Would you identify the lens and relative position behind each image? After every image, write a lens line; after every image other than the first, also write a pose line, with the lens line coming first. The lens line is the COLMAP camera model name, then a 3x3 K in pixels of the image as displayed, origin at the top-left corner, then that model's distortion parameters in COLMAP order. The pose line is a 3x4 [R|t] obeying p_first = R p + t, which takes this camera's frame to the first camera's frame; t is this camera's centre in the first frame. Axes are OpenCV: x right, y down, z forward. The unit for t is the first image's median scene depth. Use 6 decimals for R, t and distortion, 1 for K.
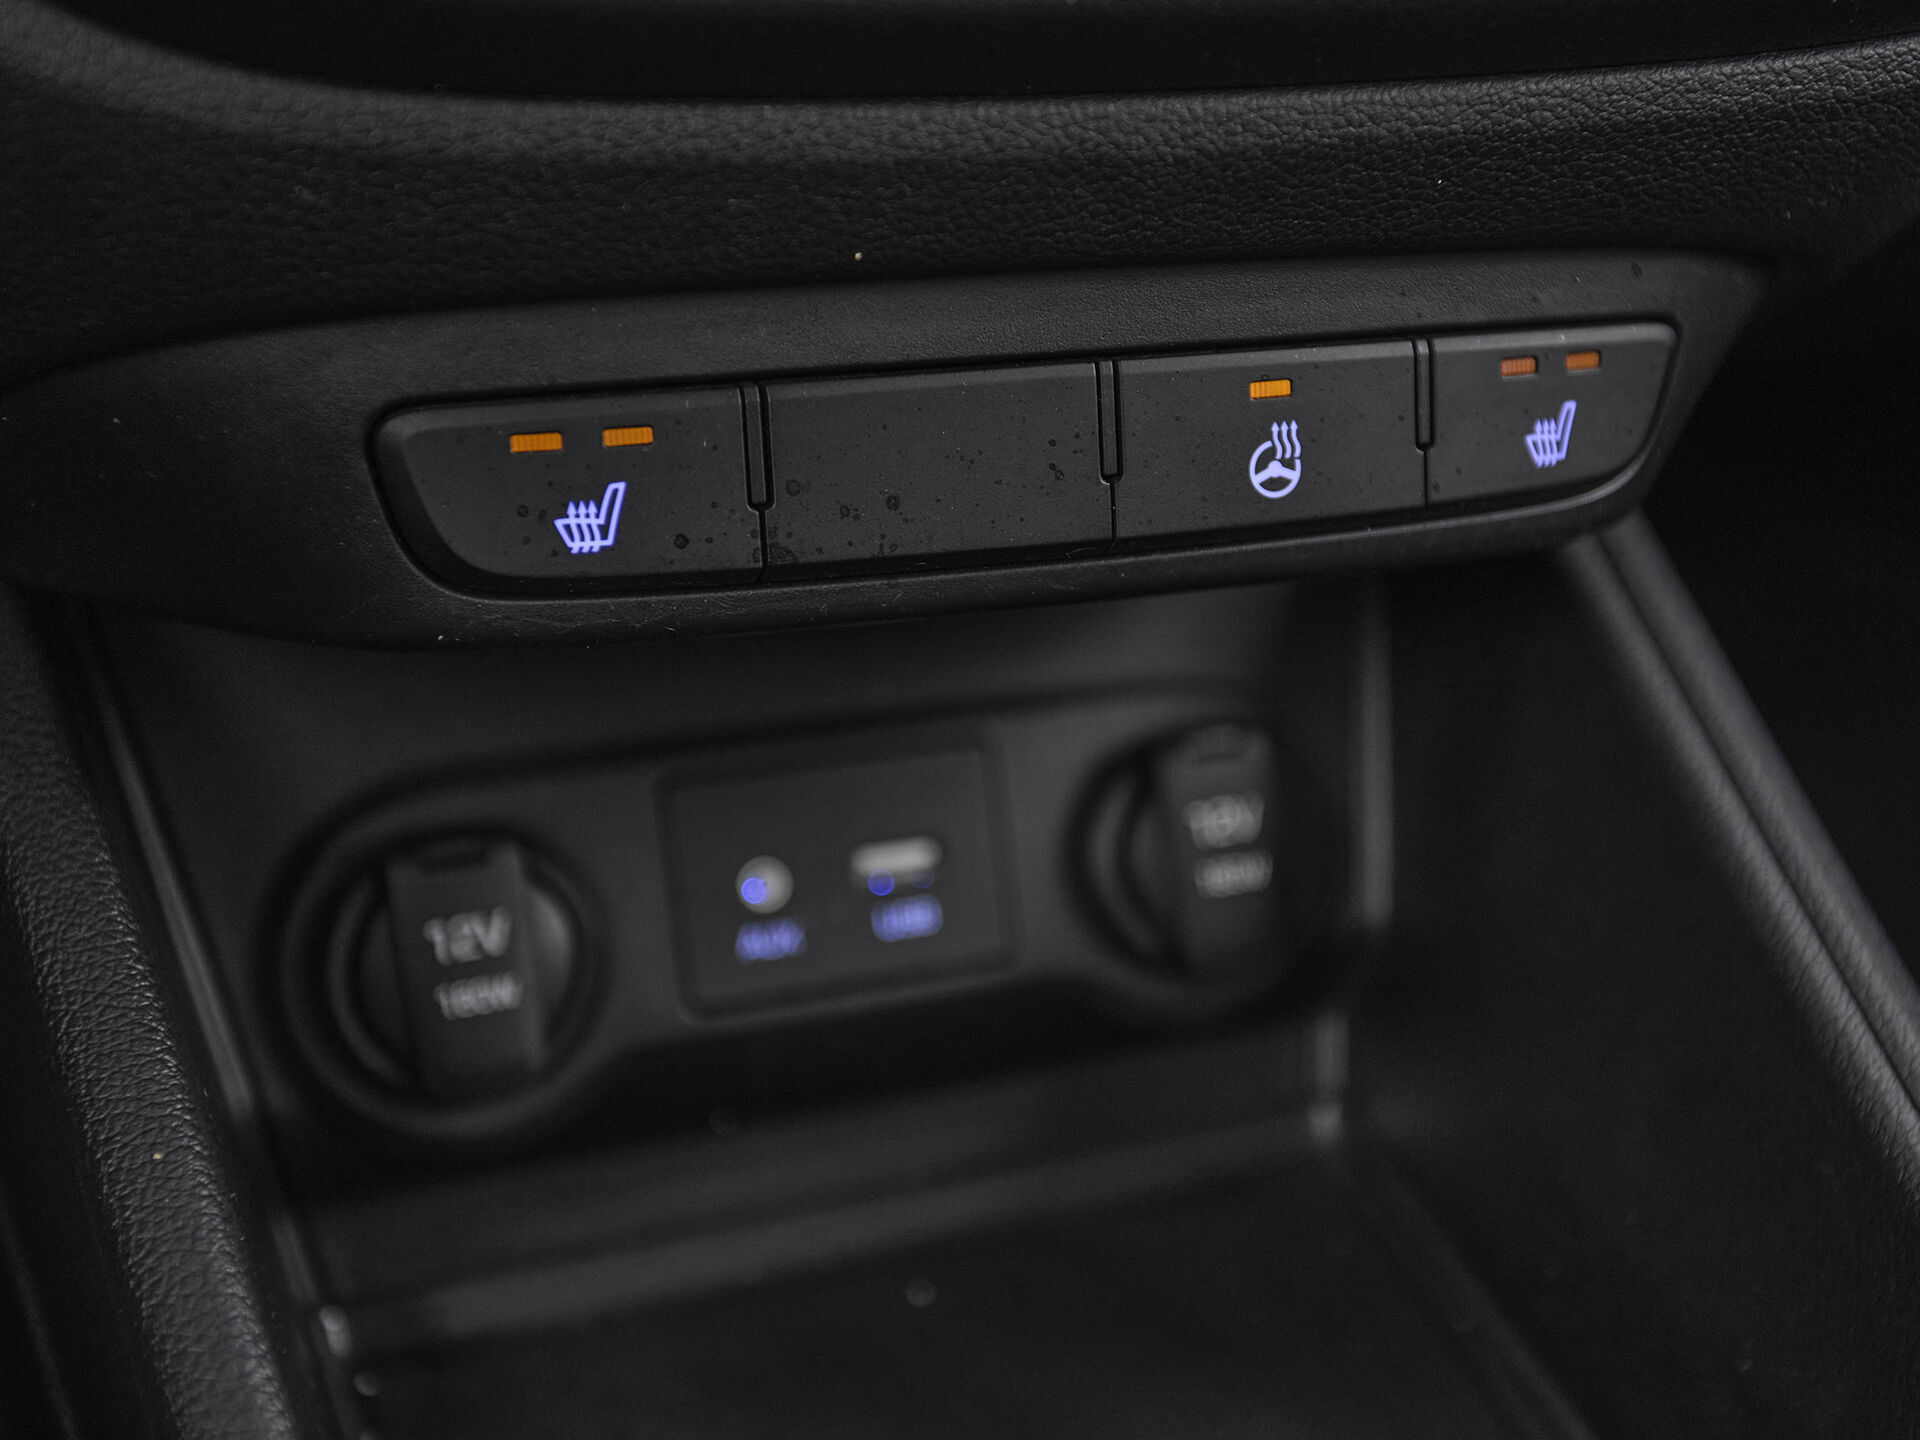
lens RADIAL K [[2445.8, 0, 960.0], [0, 2445.8, 720.0], [0, 0, 1]] dist [0.041367, 0.025822]
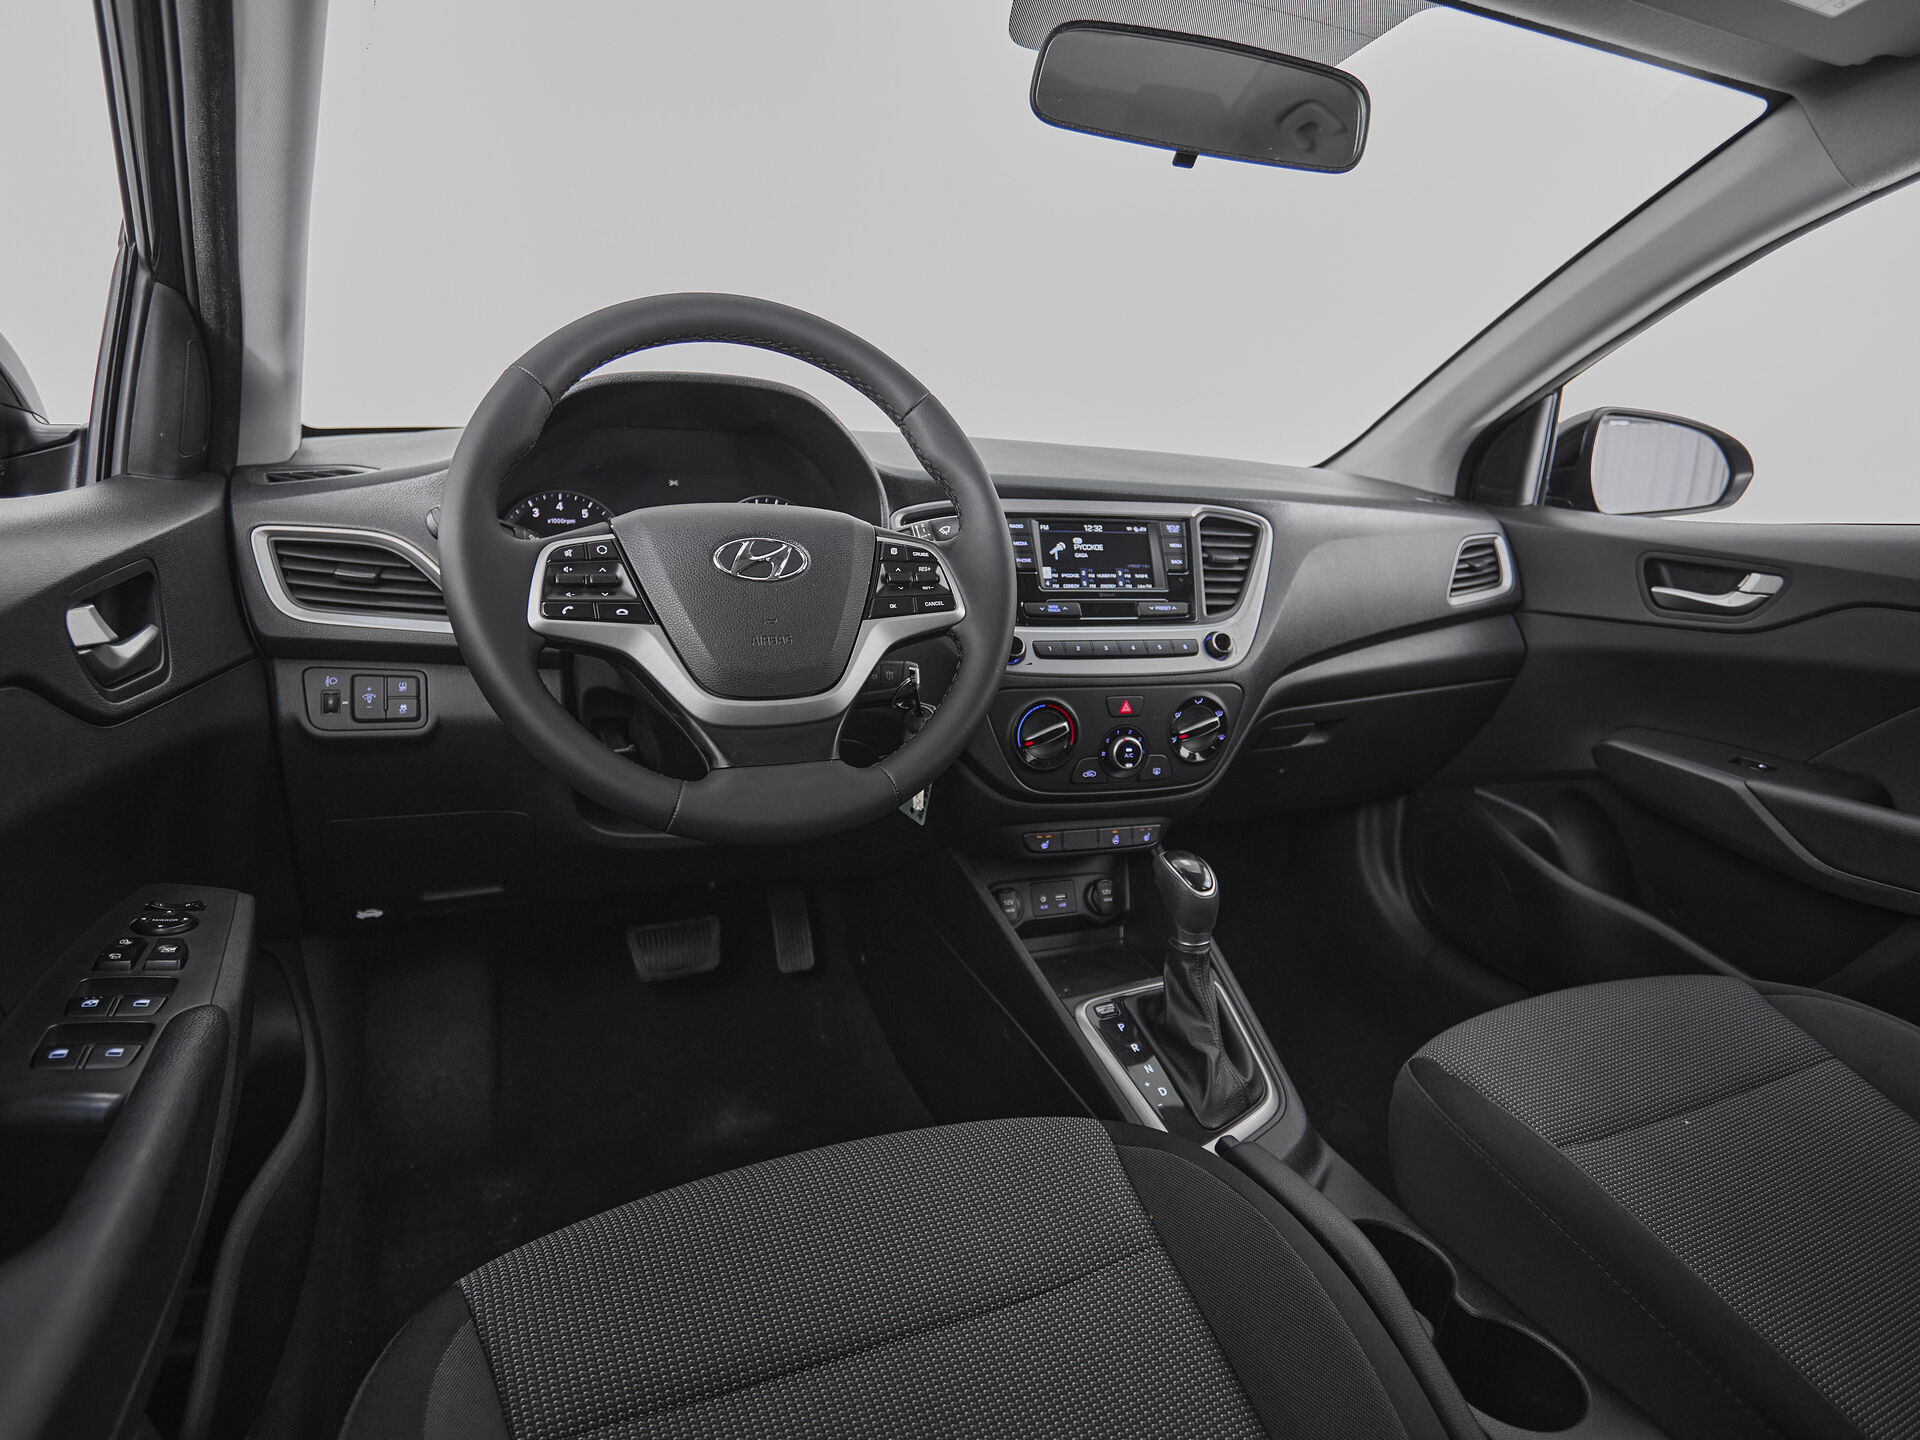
lens RADIAL K [[1047.8, 0, 924.3], [0, 1047.8, 714.7], [0, 0, 1]] dist [-0.000962, -0.000440]
pose [[0.999903, 0.005267, -0.012912, -0.403557], [-0.008162, 0.971813, -0.235611, 0.276580], [0.011307, 0.235694, 0.971762, -2.188250]]
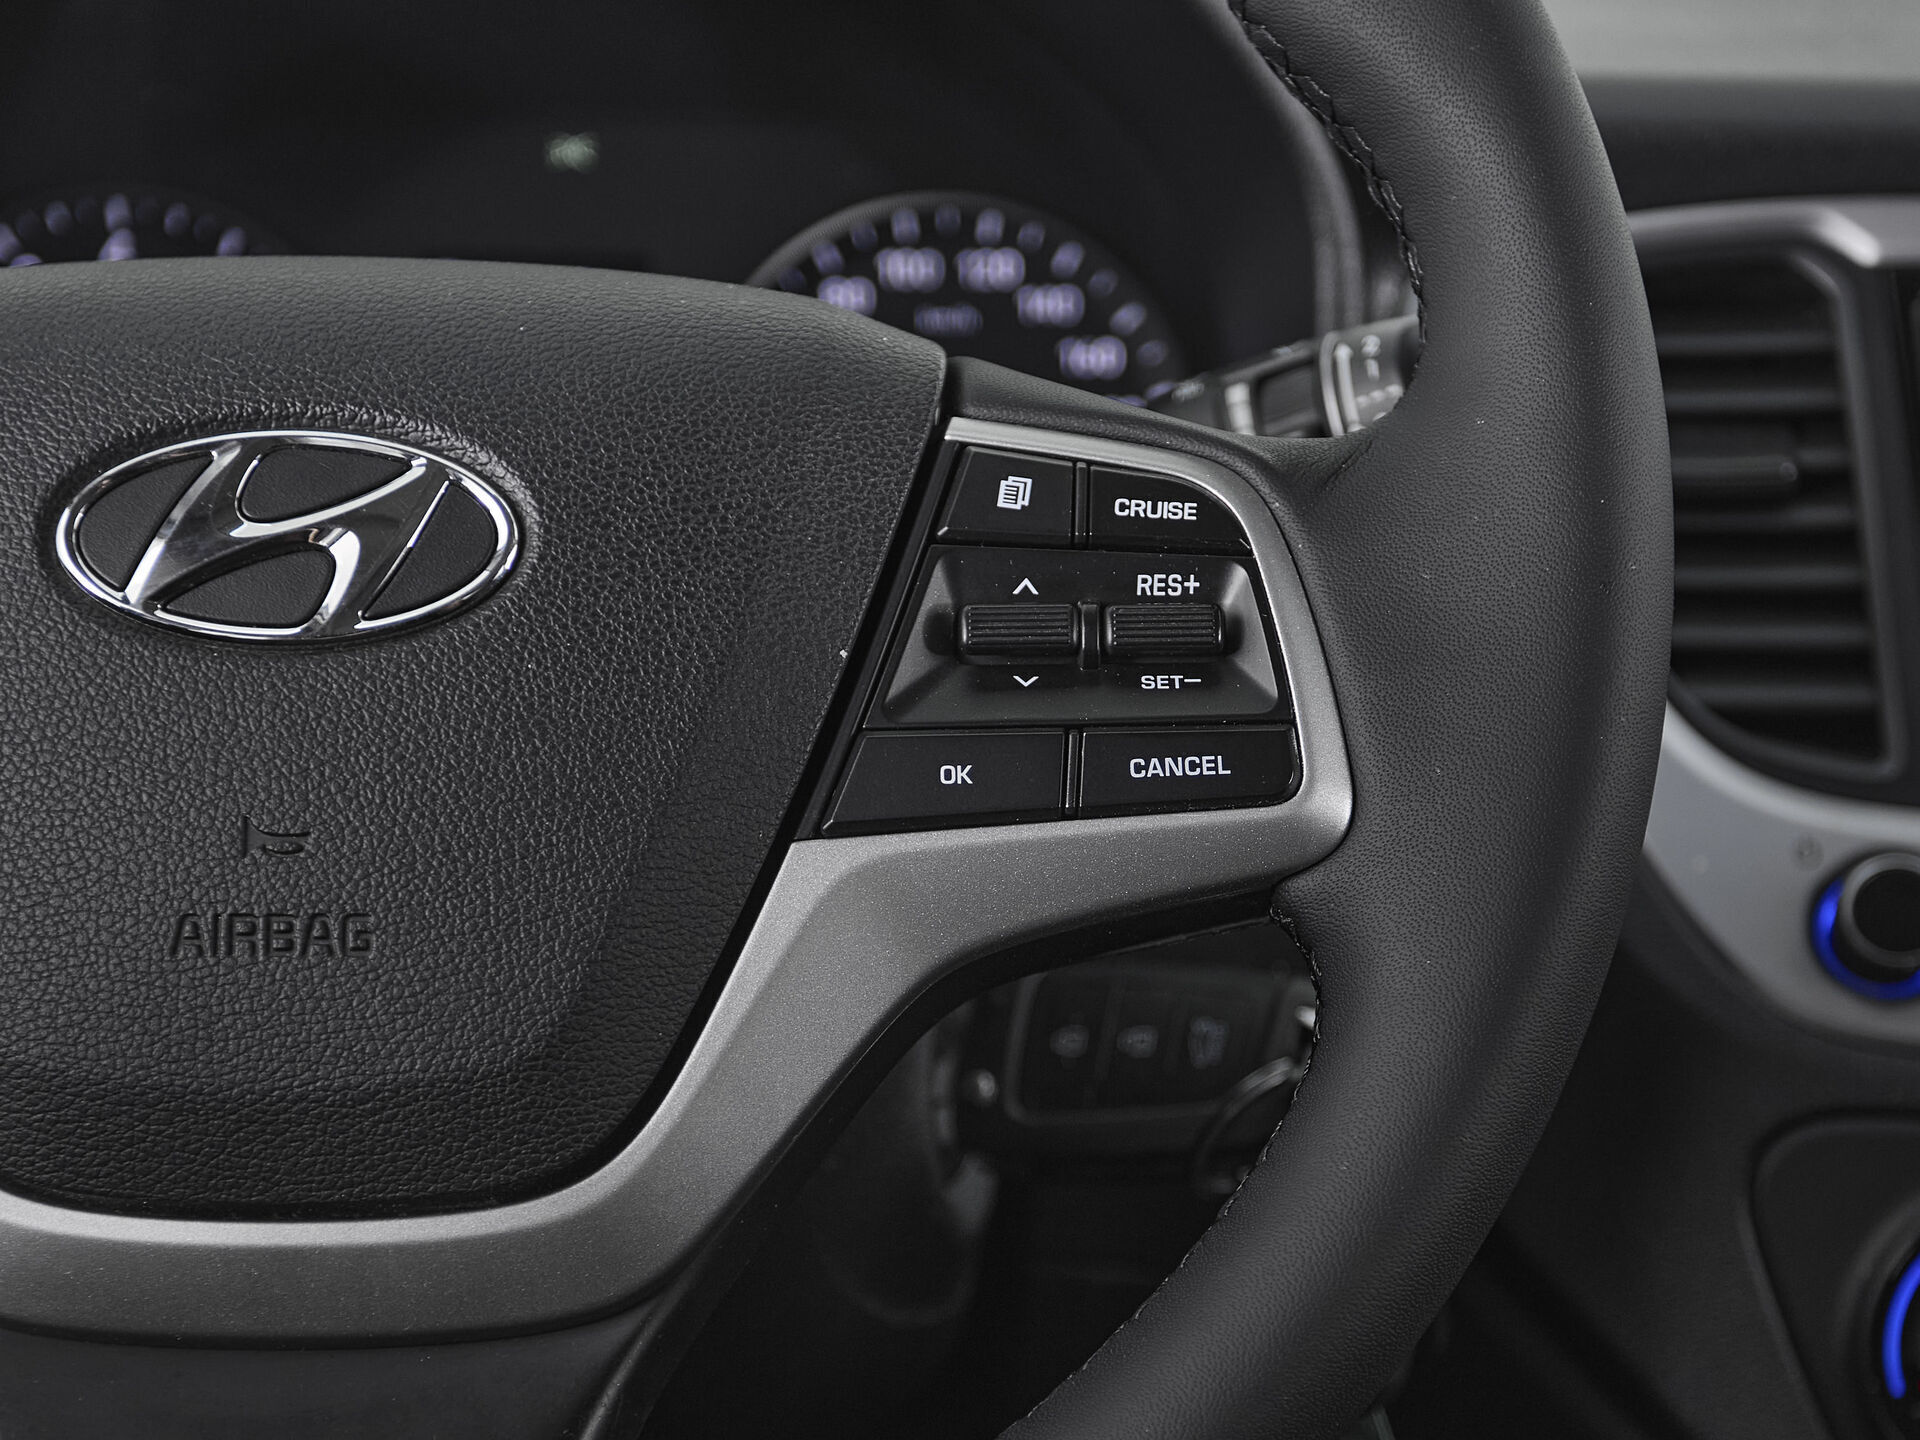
lens RADIAL K [[3355.6, 0, 1019.7], [0, 3355.6, 1019.3], [0, 0, 1]] dist [0.021248, 0.090619]
pose [[0.924841, 0.080617, -0.371713, 0.038047], [-0.150355, 0.975169, -0.162598, -0.119852], [0.349375, 0.206266, 0.913997, -1.396911]]
